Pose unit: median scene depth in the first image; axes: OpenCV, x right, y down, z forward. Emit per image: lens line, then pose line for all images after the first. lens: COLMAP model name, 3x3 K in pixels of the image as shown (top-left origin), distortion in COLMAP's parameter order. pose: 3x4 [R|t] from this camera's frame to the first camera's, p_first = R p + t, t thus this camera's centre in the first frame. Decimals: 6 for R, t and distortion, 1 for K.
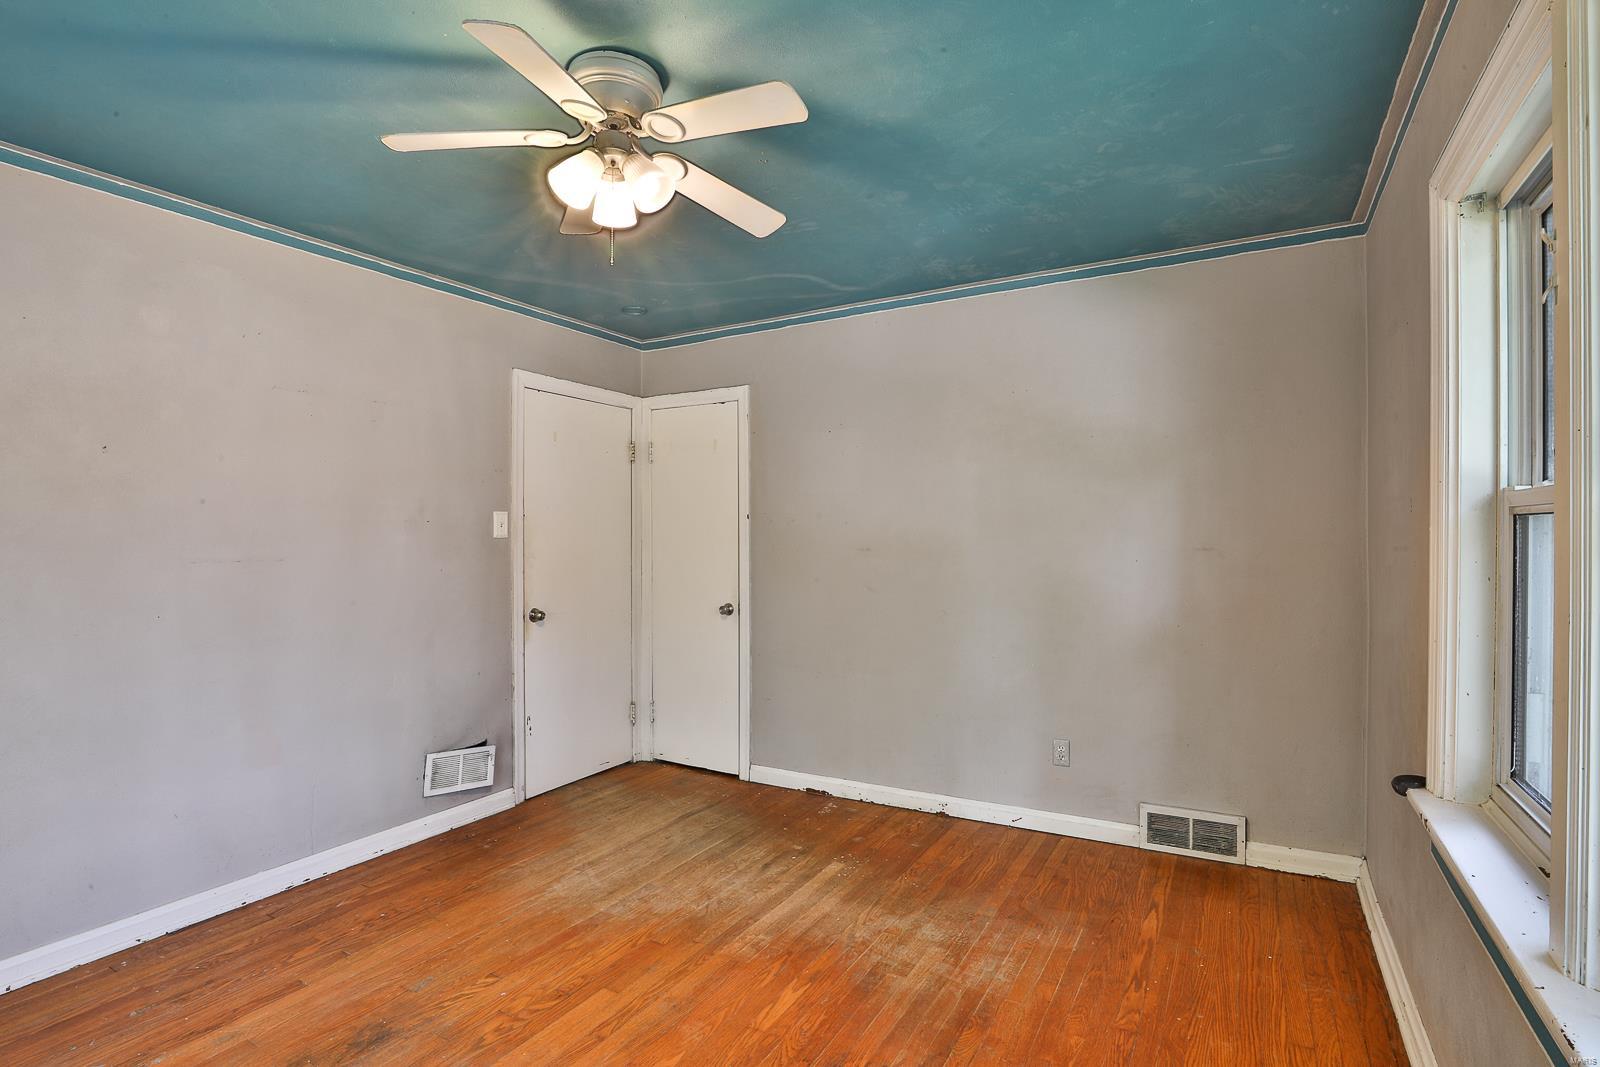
lens RADIAL K [[795.6, 0, 788.6], [0, 795.6, 535.1], [0, 0, 1]] dist [-0.038024, 0.000528]
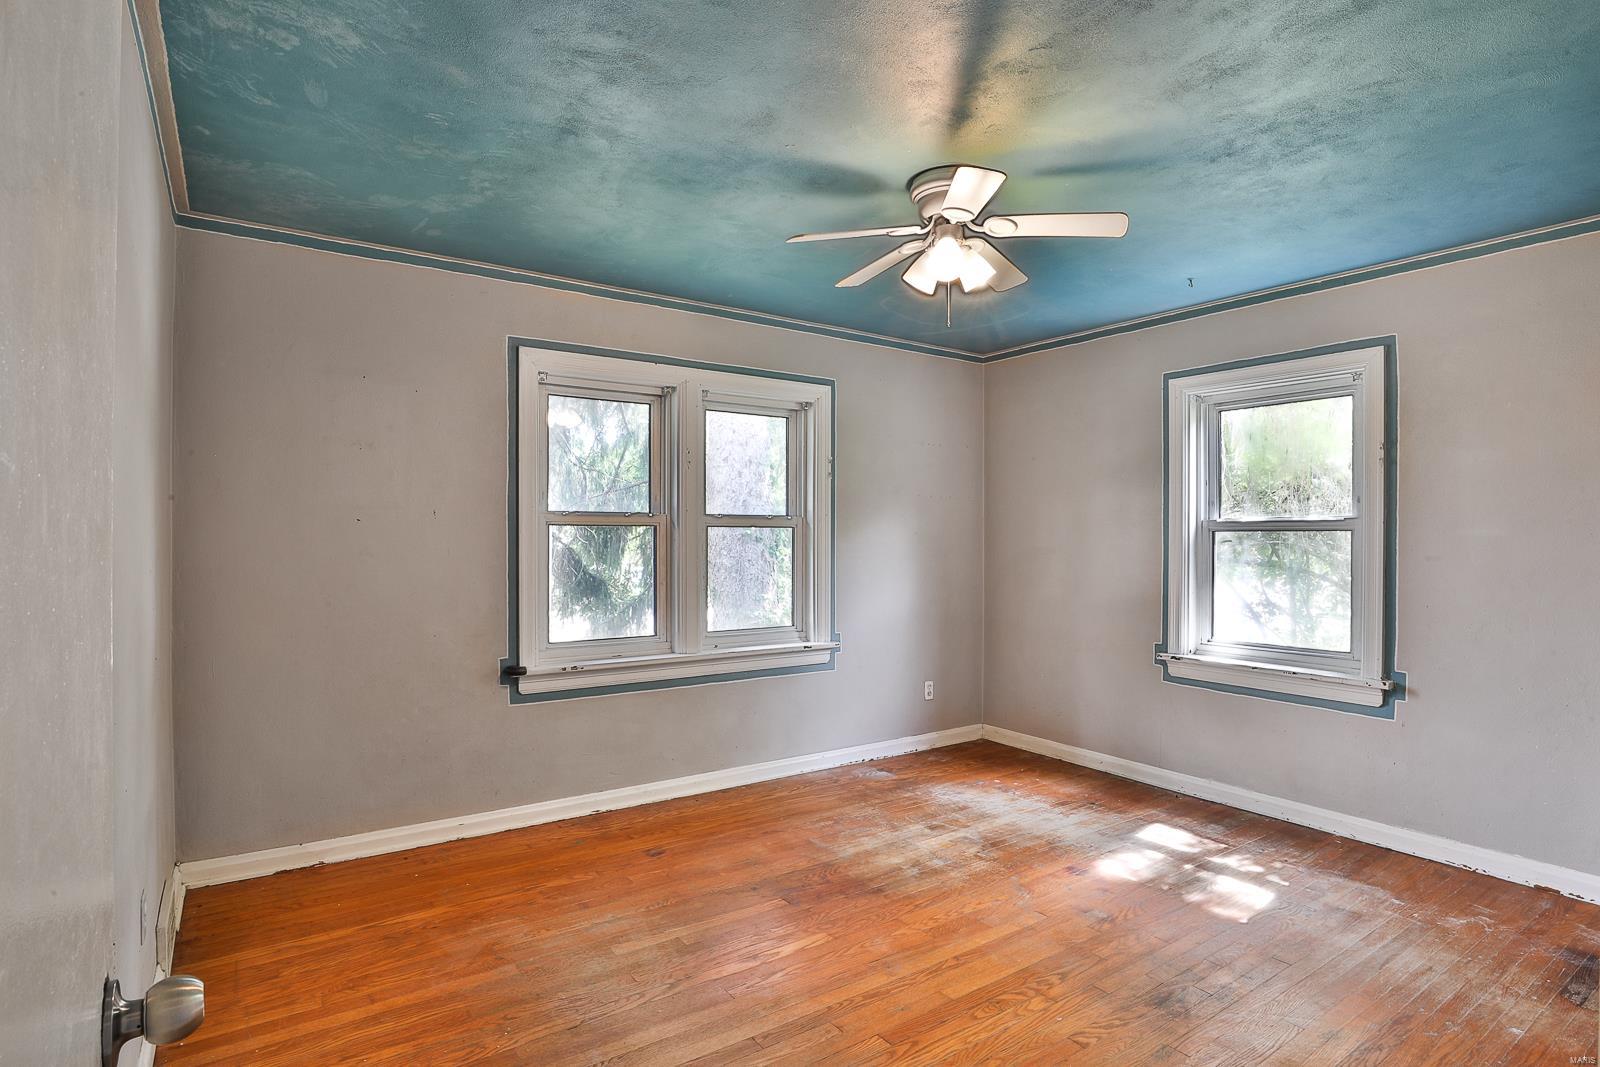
lens RADIAL K [[795.6, 0, 788.6], [0, 795.6, 535.1], [0, 0, 1]] dist [-0.038024, 0.000528]
pose [[-0.905974, 0.001931, 0.423329, -0.426341], [0.002336, 0.999997, 0.000439, 0.005012], [-0.423327, 0.001387, -0.905976, 1.808553]]
